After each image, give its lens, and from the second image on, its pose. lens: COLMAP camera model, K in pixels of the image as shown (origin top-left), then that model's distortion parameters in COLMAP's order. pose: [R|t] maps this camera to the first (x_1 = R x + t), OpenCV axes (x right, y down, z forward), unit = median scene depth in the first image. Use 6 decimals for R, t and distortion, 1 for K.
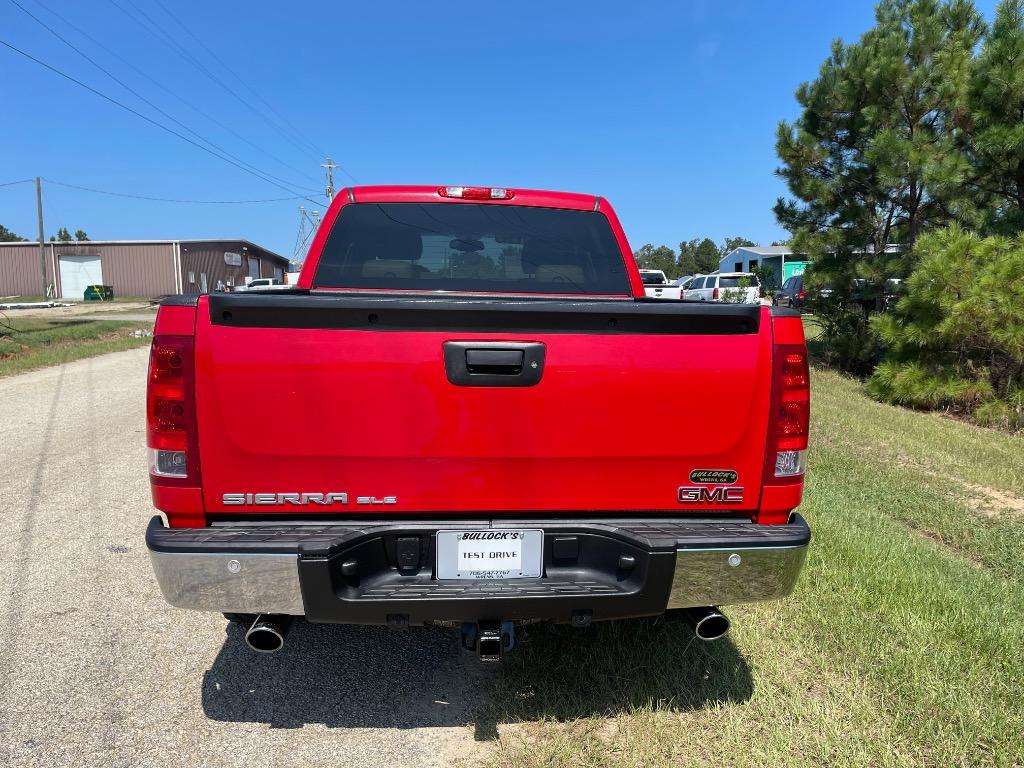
lens RADIAL K [[790.0, 0, 492.3], [0, 790.0, 389.0], [0, 0, 1]] dist [0.087826, -0.113989]
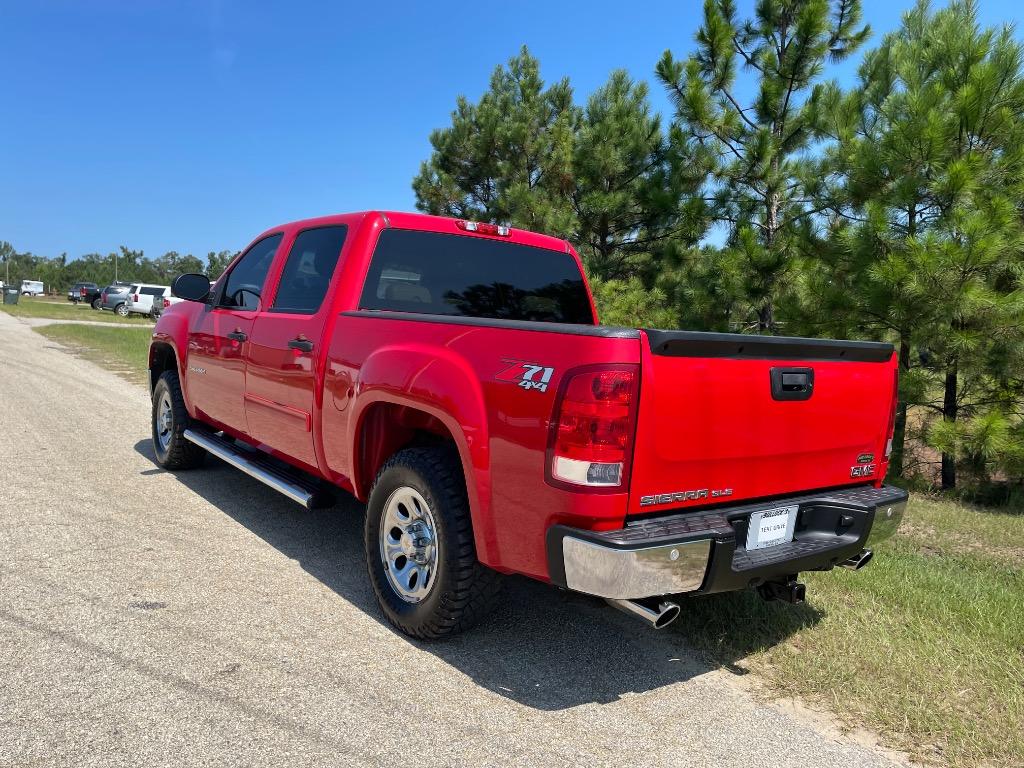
lens RADIAL K [[826.1, 0, 486.7], [0, 826.1, 384.8], [0, 0, 1]] dist [0.000833, -0.005861]
pose [[0.833179, -0.006503, 0.552965, -0.992465], [0.021340, 0.999564, -0.020399, -0.010064], [-0.552592, 0.028797, 0.832955, 0.092318]]
